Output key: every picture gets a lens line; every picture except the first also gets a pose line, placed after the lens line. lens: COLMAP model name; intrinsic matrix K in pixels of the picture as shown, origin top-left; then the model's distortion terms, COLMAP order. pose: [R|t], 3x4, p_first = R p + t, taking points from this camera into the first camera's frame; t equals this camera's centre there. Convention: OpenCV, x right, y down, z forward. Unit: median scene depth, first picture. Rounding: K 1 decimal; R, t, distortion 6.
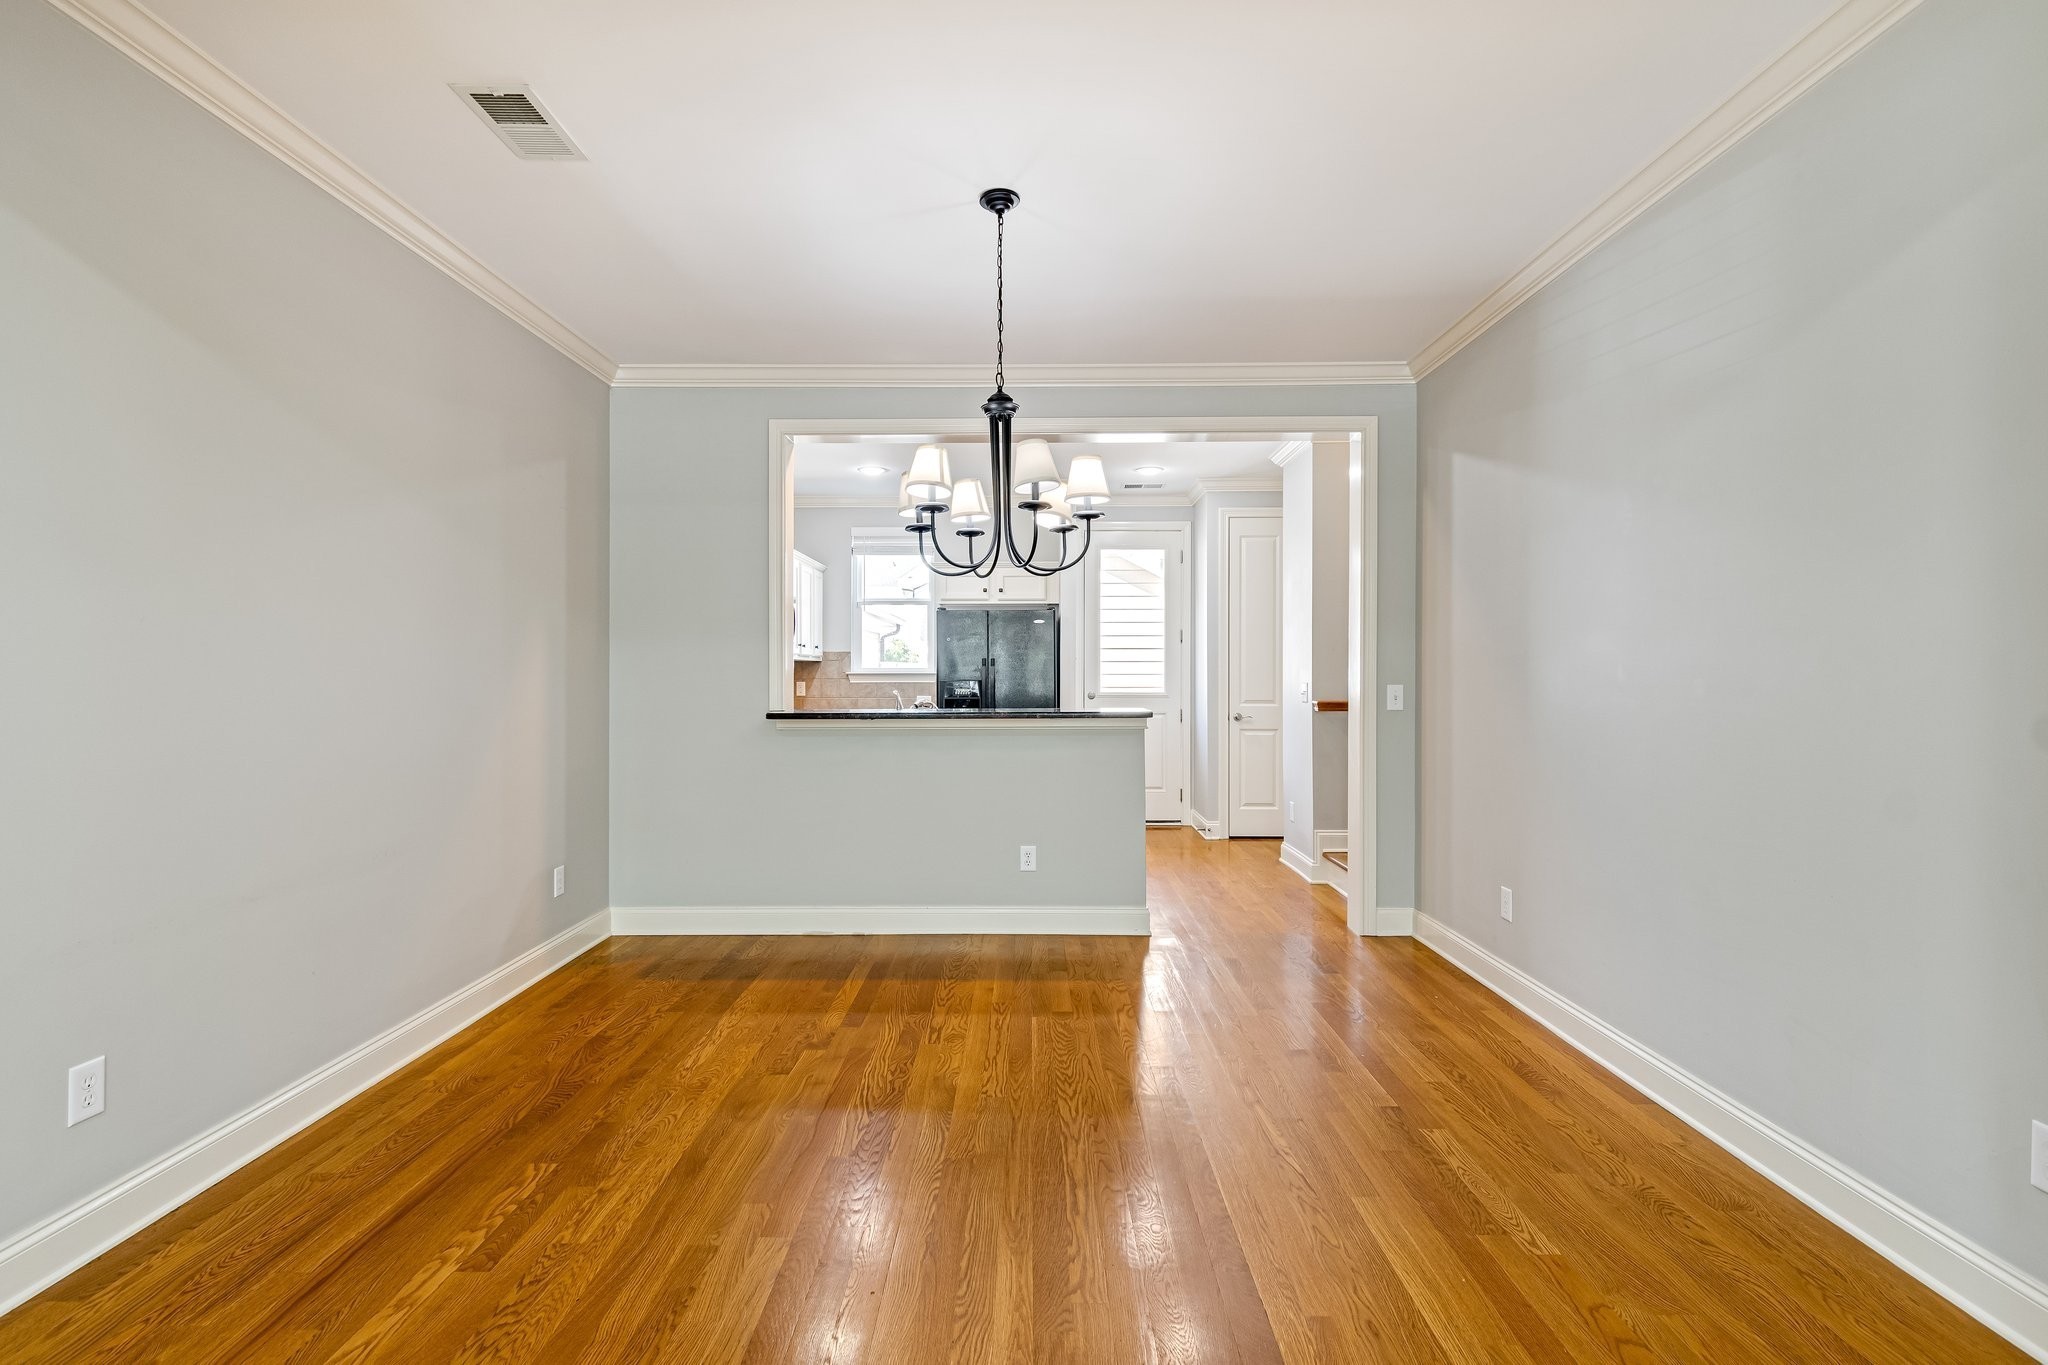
lens RADIAL K [[974.6, 0, 1023.2], [0, 974.6, 681.0], [0, 0, 1]] dist [0.001700, 0.000120]
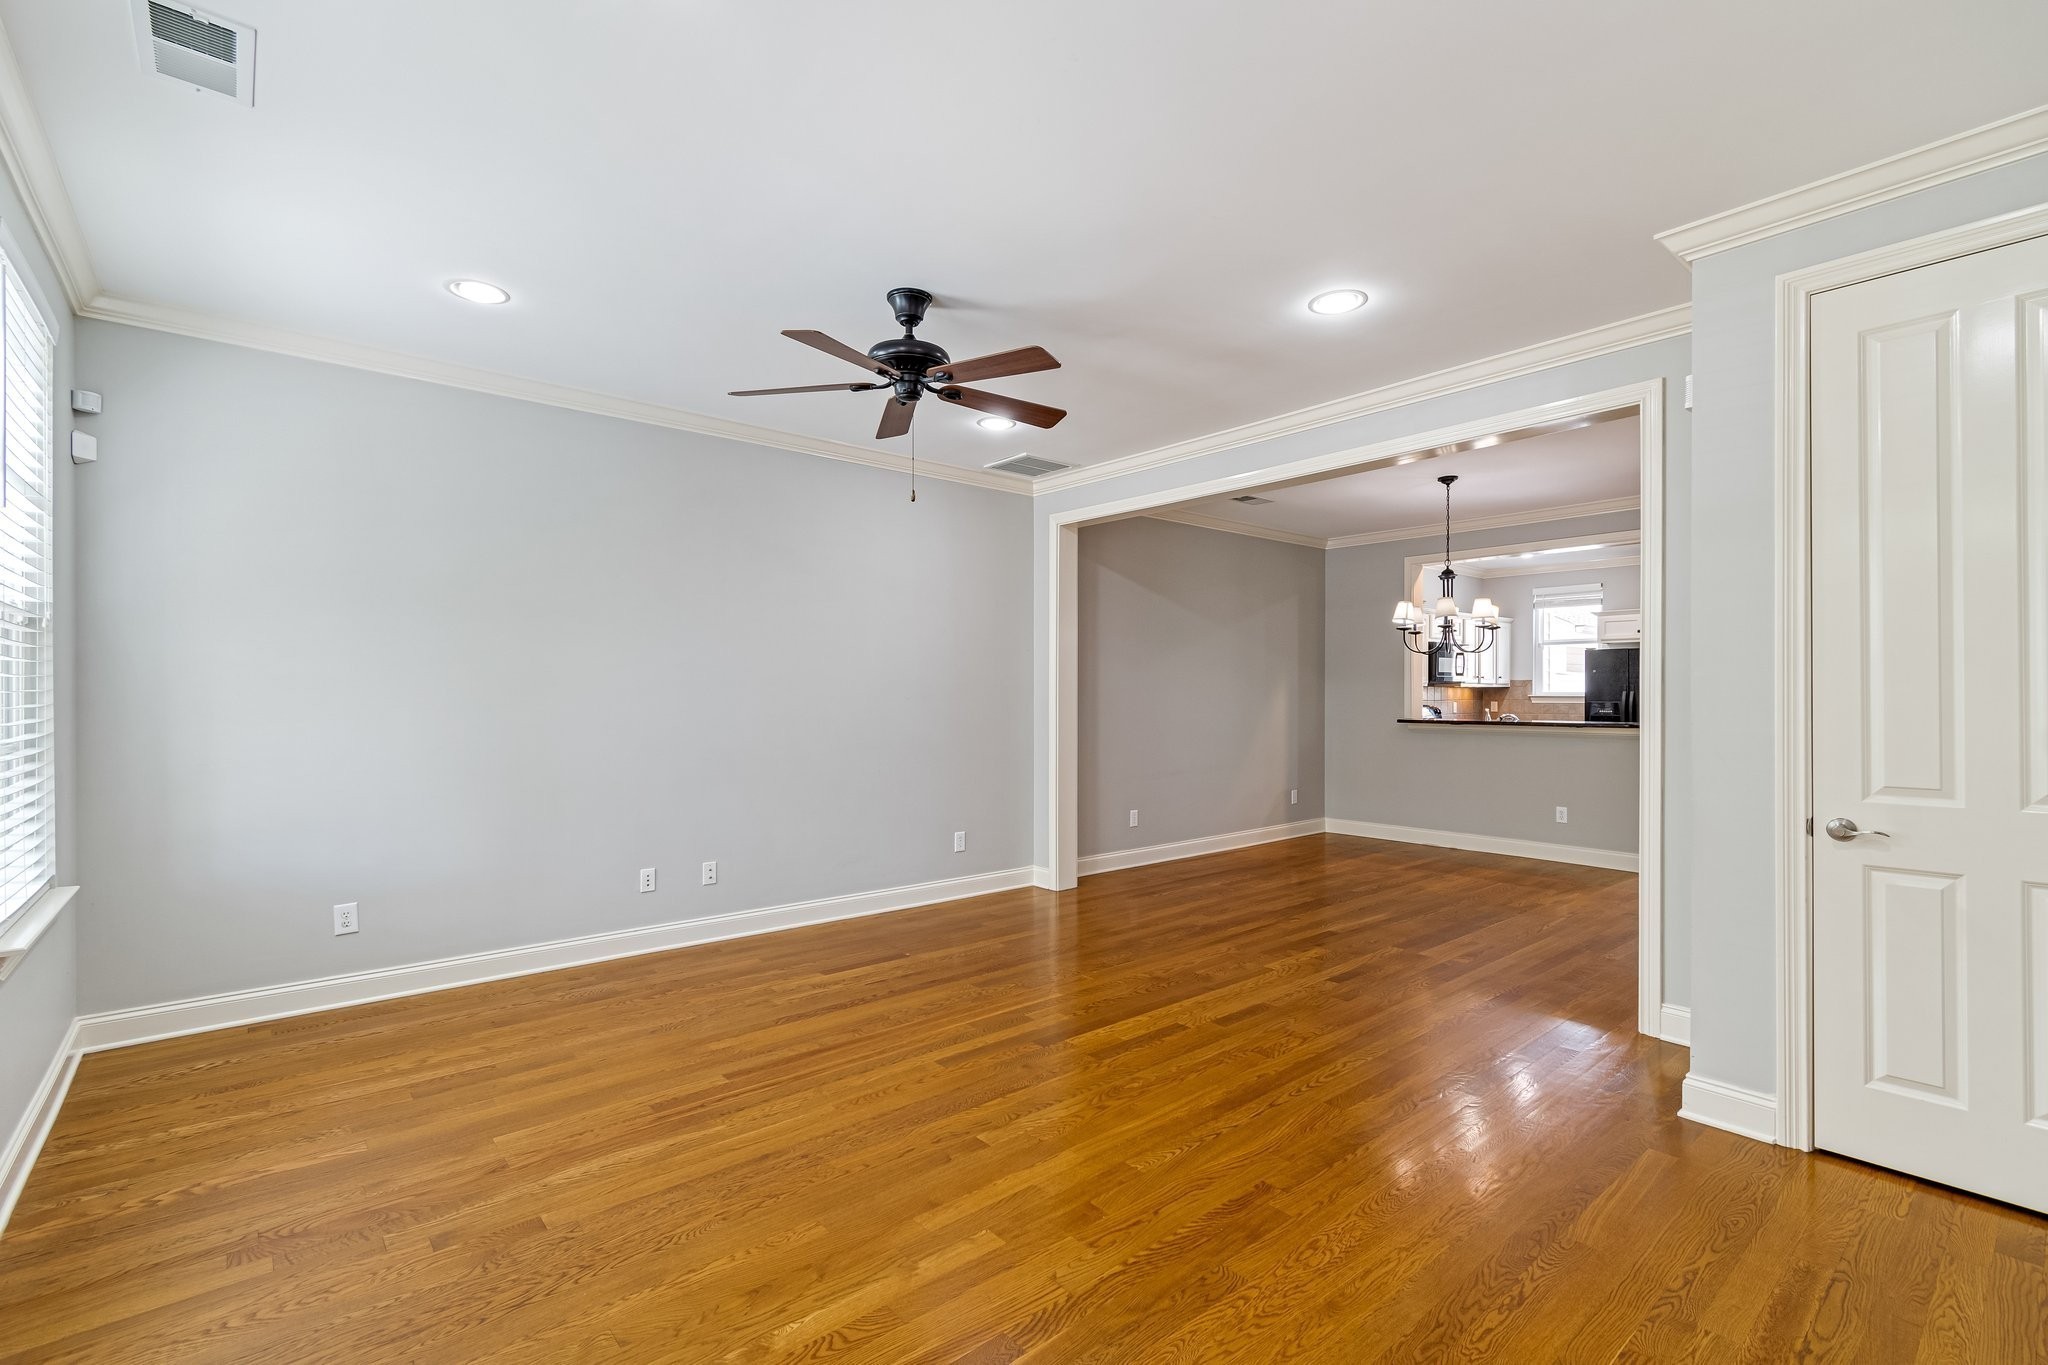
lens RADIAL K [[909.1, 0, 1026.4], [0, 909.1, 689.5], [0, 0, 1]] dist [0.001980, -0.000007]
pose [[0.654692, 0.000215, -0.755896, 0.507245], [-0.005990, 0.999970, -0.004904, -0.009709], [0.755872, 0.007738, 0.654674, -0.580291]]
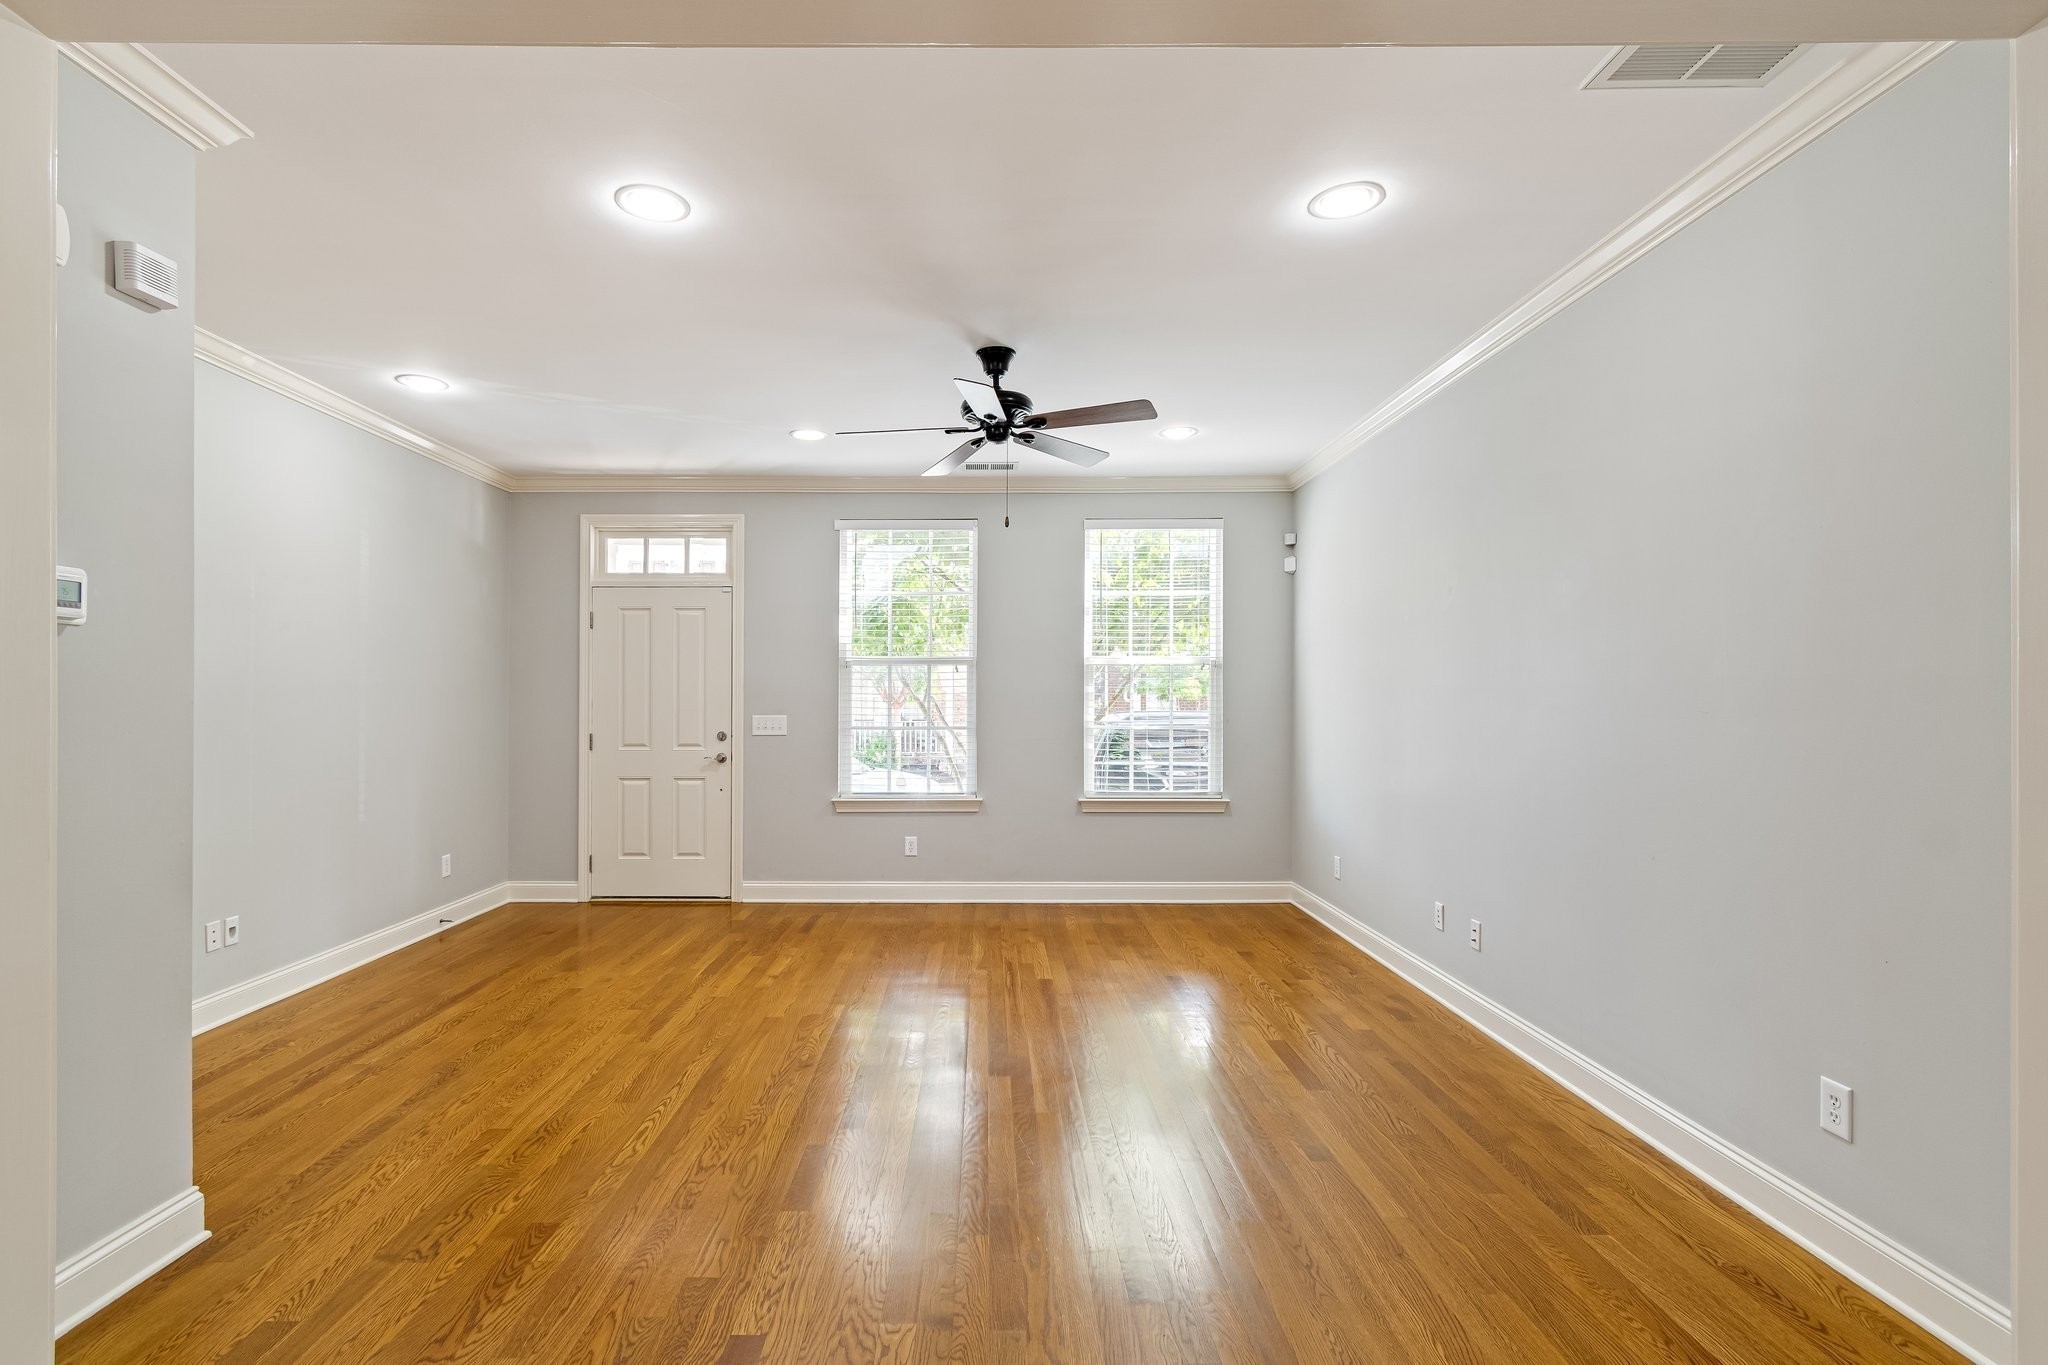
lens RADIAL K [[955.0, 0, 983.8], [0, 955.0, 696.3], [0, 0, 1]] dist [0.002690, 0.000024]
pose [[-0.999989, 0.002548, -0.003903, -0.009708], [0.002555, 0.999995, -0.001639, -0.011997], [0.003899, -0.001649, -0.999991, 0.519230]]
